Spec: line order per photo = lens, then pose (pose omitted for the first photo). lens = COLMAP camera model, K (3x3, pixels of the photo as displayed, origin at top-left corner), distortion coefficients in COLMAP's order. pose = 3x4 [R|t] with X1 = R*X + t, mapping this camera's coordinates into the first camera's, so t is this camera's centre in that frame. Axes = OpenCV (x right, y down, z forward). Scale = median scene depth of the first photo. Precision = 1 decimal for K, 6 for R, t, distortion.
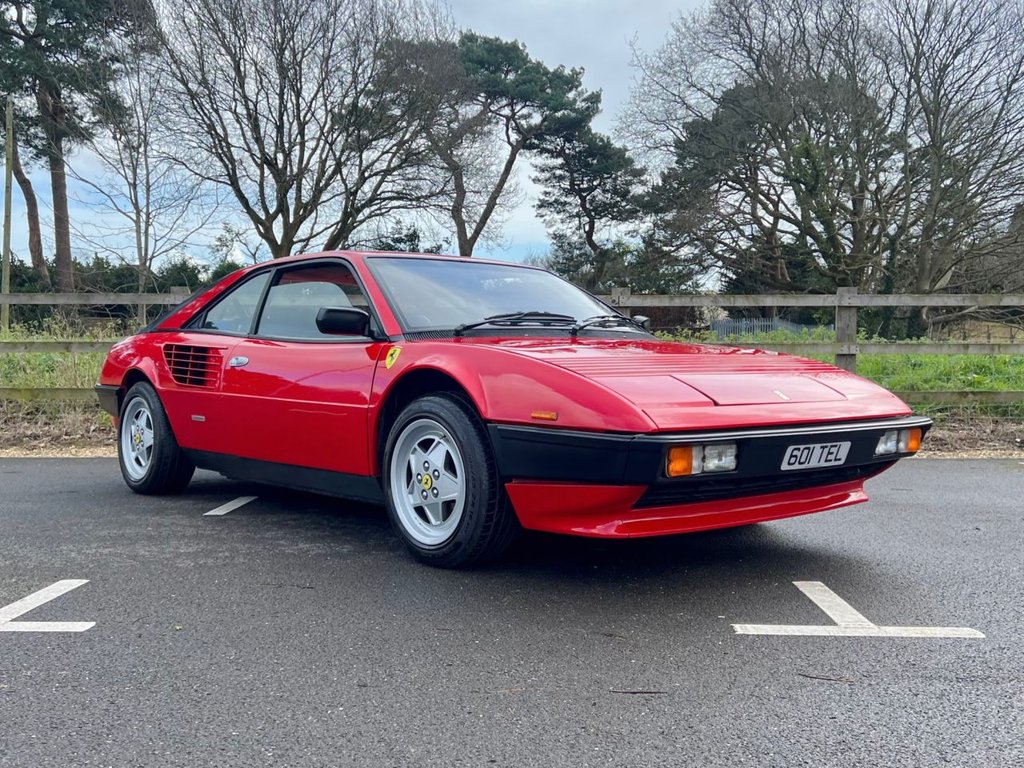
lens RADIAL K [[1025.1, 0, 519.6], [0, 1025.1, 380.3], [0, 0, 1]] dist [0.073655, -0.123850]
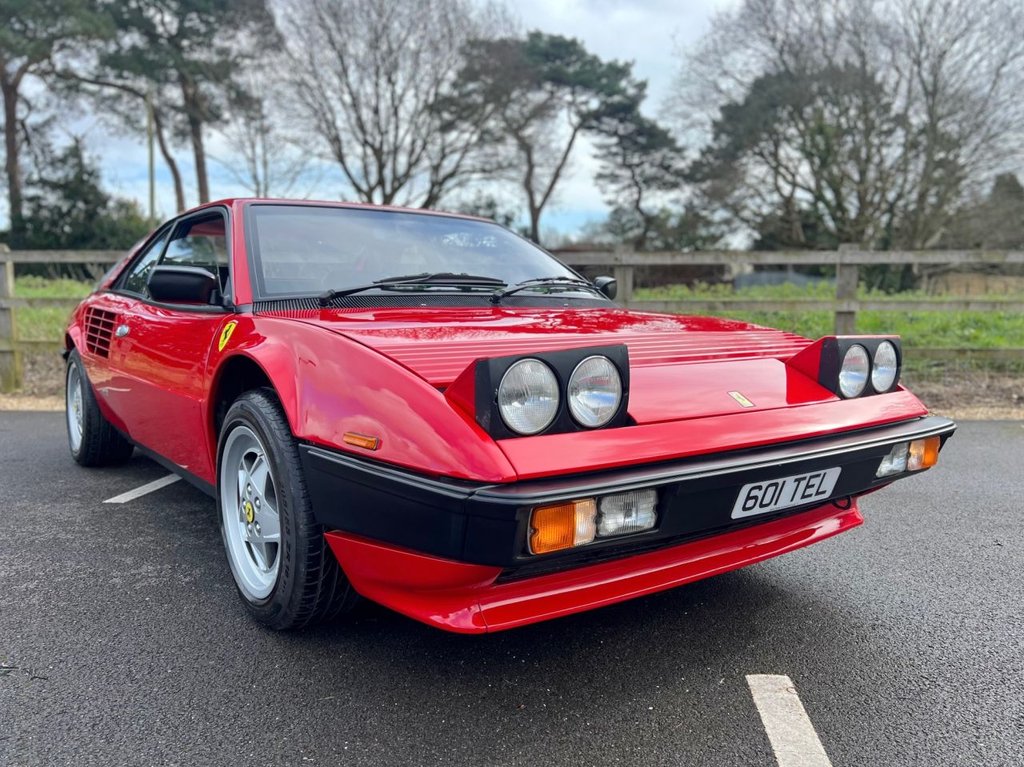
lens RADIAL K [[800.2, 0, 554.2], [0, 800.2, 394.3], [0, 0, 1]] dist [0.017419, -0.000634]
pose [[0.999047, 0.005977, -0.043227, 0.071641], [-0.001970, 0.995743, 0.092155, -0.017646], [0.043593, -0.091982, 0.994806, 0.217459]]
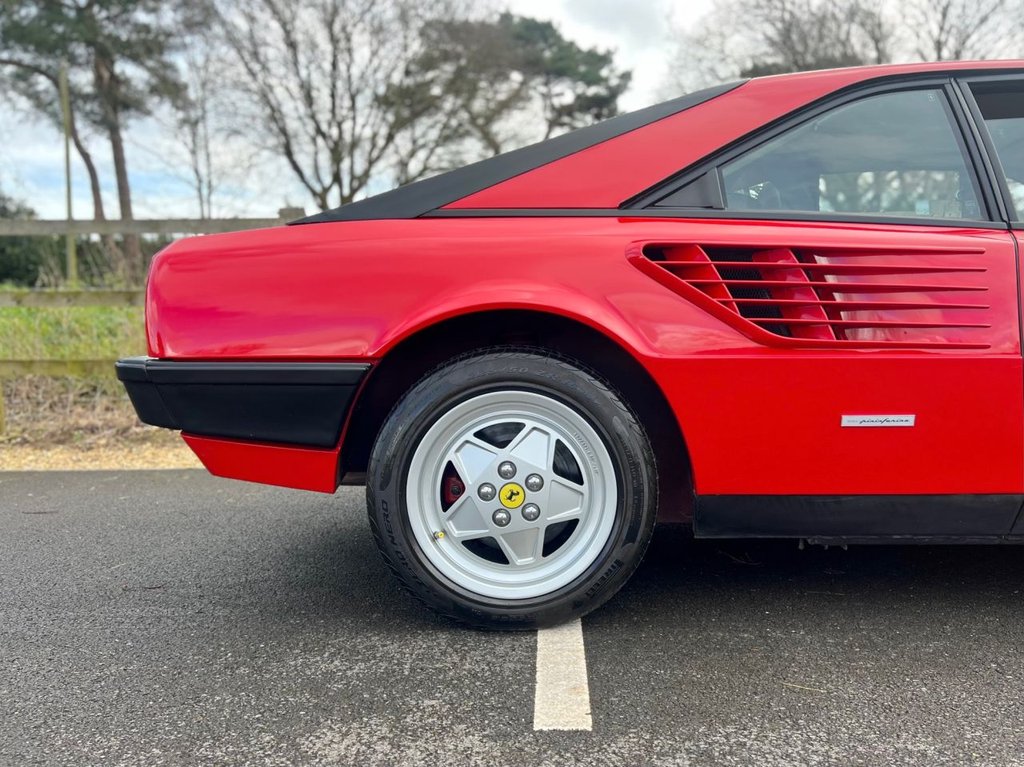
lens RADIAL K [[861.3, 0, 546.1], [0, 861.3, 446.7], [0, 0, 1]] dist [0.009705, -0.002346]
pose [[0.999657, -0.014000, 0.022118, -0.195422], [0.011326, 0.993105, 0.116682, 0.001912], [-0.023600, -0.116392, 0.992923, 0.461531]]
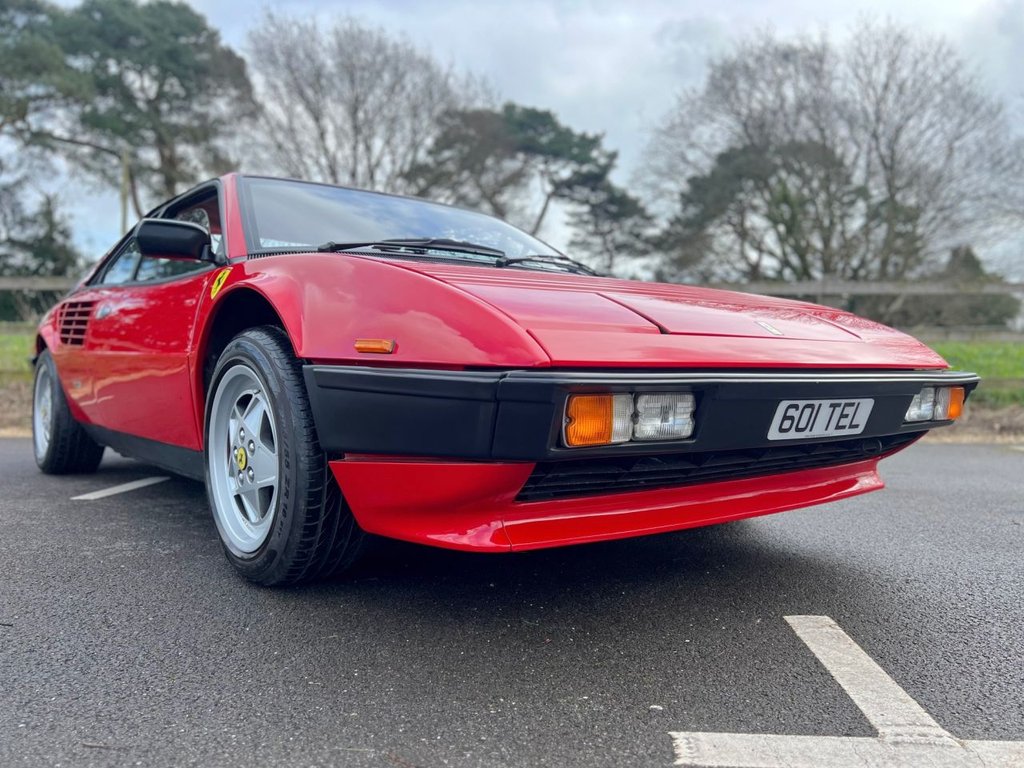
lens RADIAL K [[800.2, 0, 554.2], [0, 800.2, 394.8], [0, 0, 1]] dist [0.017419, -0.000634]
pose [[0.999966, 0.004761, -0.006733, 0.056640], [-0.004708, 0.999959, 0.007792, 0.025133], [0.006770, -0.007760, 0.999947, 0.228432]]
